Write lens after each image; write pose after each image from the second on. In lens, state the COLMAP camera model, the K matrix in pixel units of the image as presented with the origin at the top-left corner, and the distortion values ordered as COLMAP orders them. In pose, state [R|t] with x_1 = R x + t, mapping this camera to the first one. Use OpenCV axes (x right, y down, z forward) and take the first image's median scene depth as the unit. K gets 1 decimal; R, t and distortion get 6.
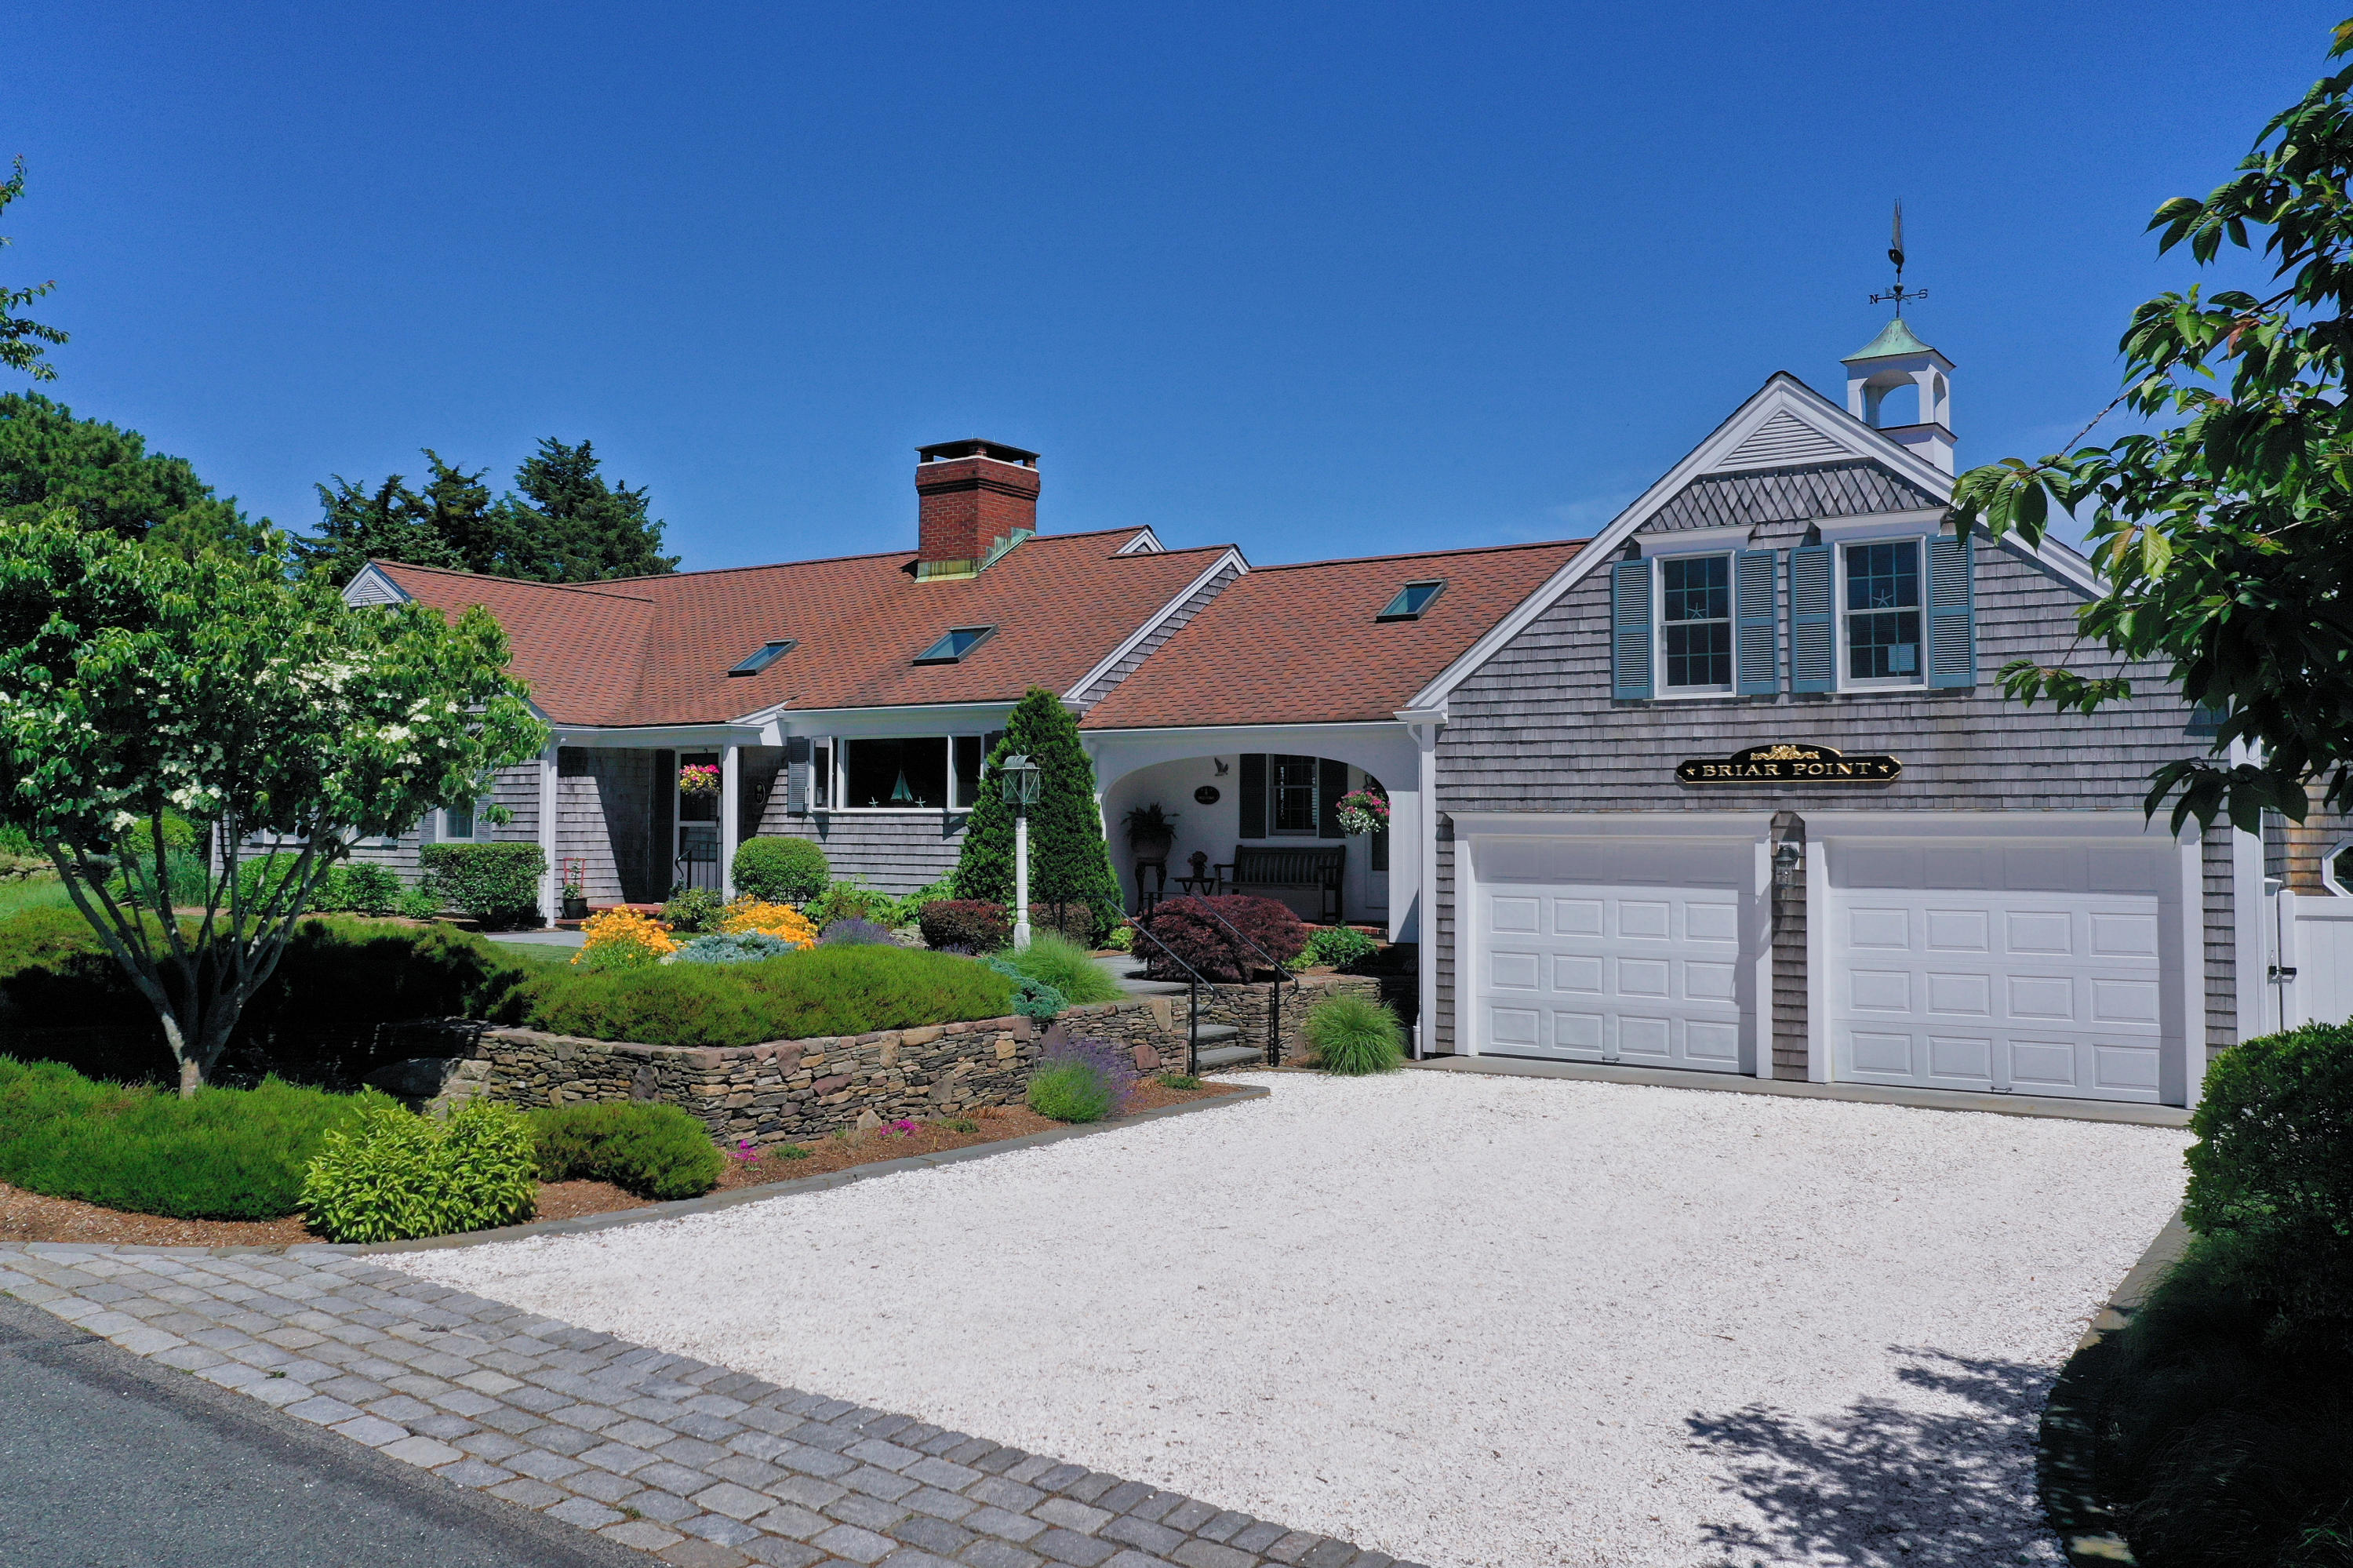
lens RADIAL K [[1983.1, 0, 1106.2], [0, 1983.1, 723.2], [0, 0, 1]] dist [0.003037, 0.006938]
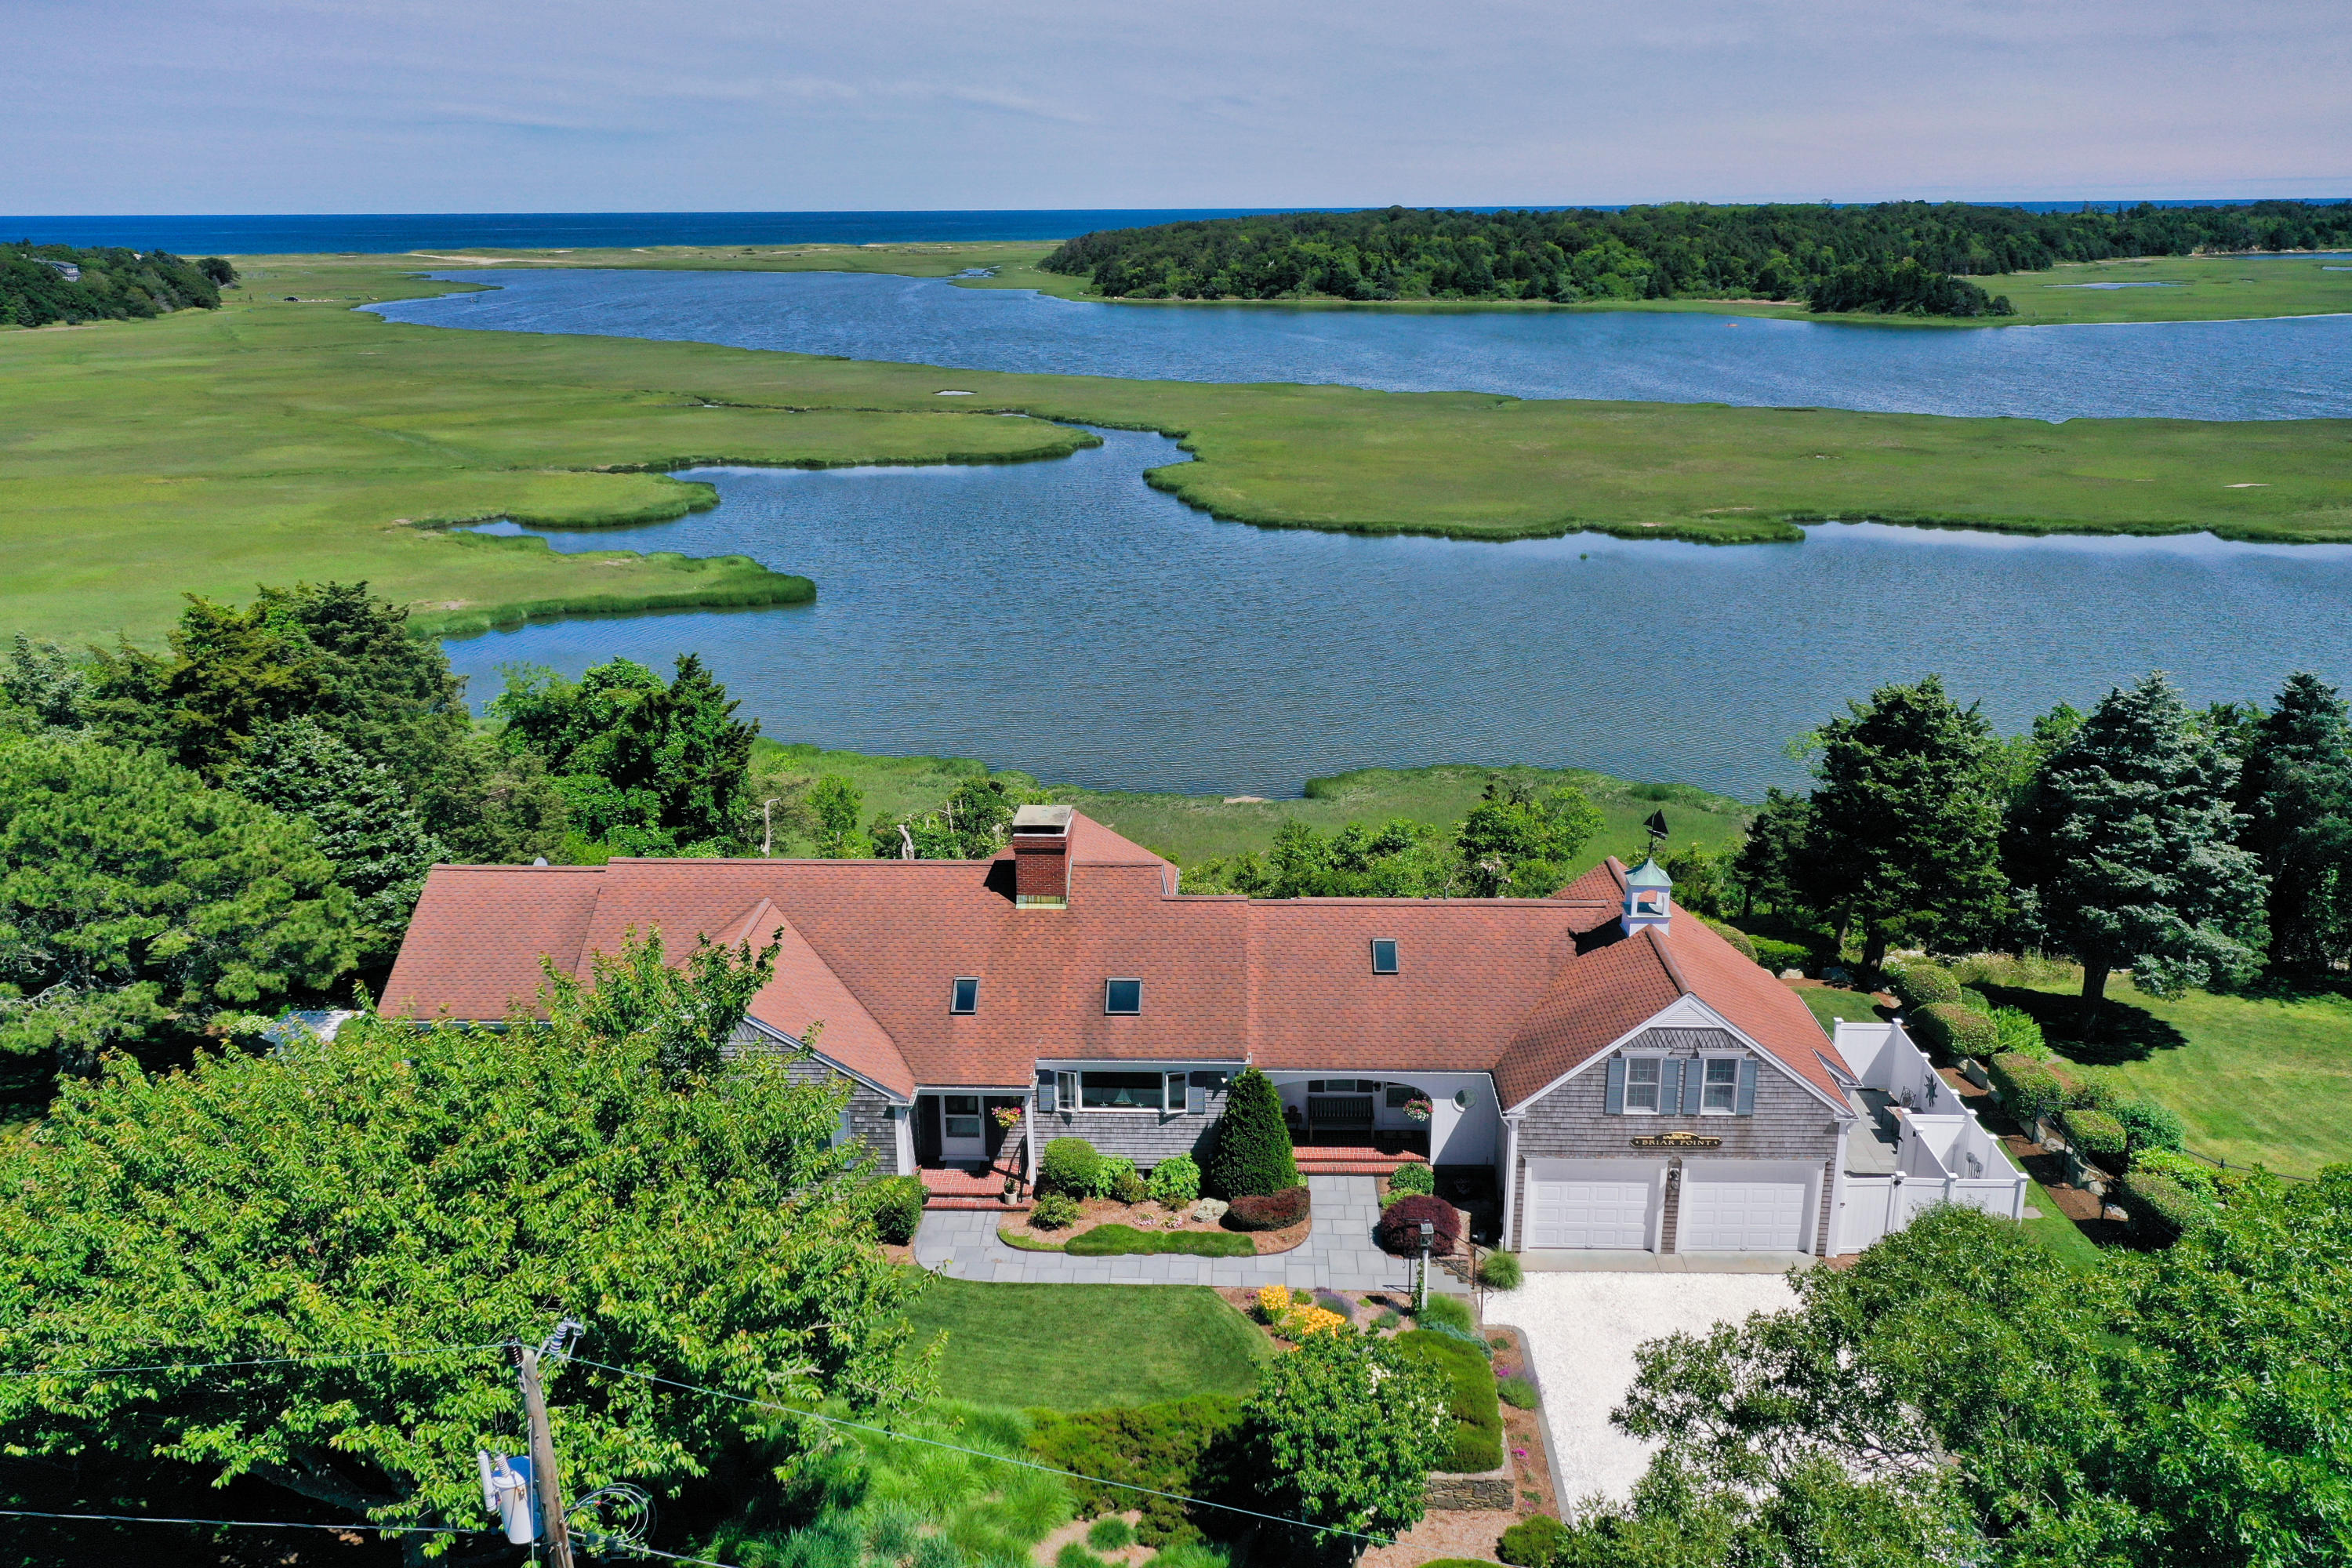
lens RADIAL K [[1863.4, 0, 1194.6], [0, 1863.4, 772.5], [0, 0, 1]] dist [0.000110, 0.004922]
pose [[0.832404, -0.169930, 0.527472, -1.151959], [-0.020889, 0.941528, 0.336287, -1.045087], [-0.553775, -0.290945, 0.780182, -0.294139]]
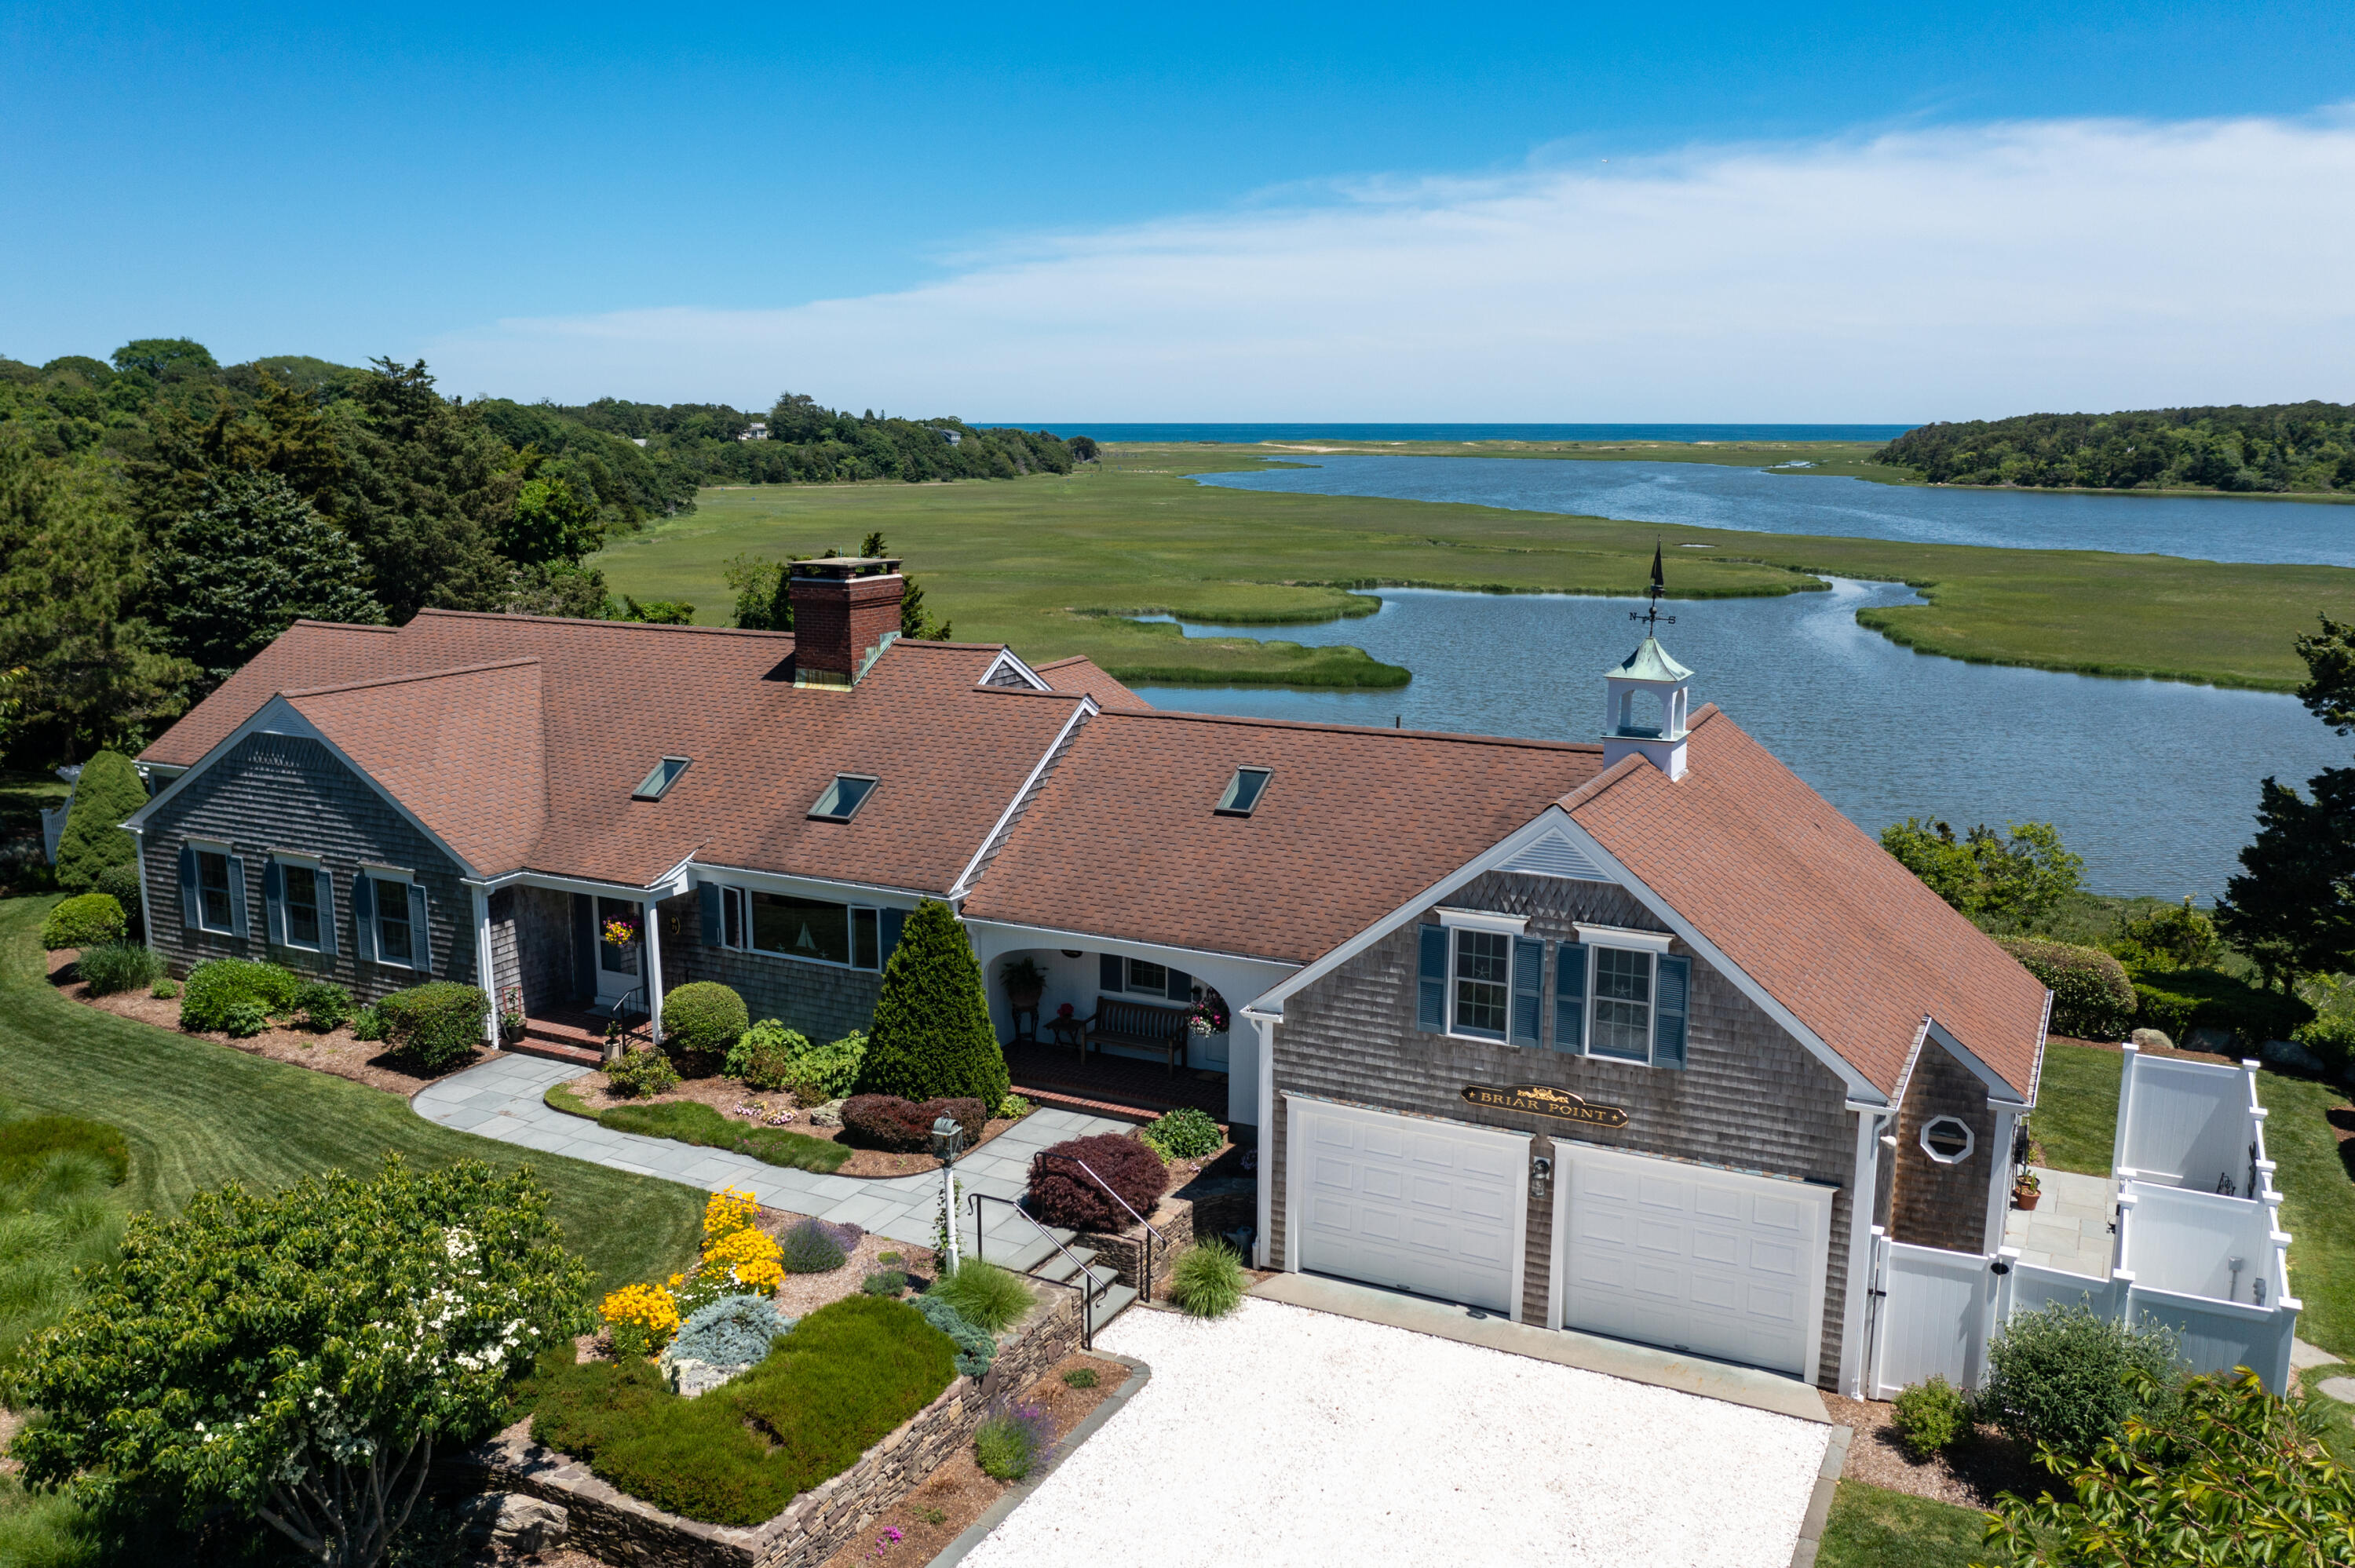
lens RADIAL K [[1897.9, 0, 1177.5], [0, 1897.9, 784.0], [0, 0, 1]] dist [-0.019633, -0.000565]
pose [[0.989619, -0.032150, 0.140072, -0.054302], [-0.002637, 0.970431, 0.241364, -0.431200], [-0.143690, -0.239227, 0.960273, -0.093691]]
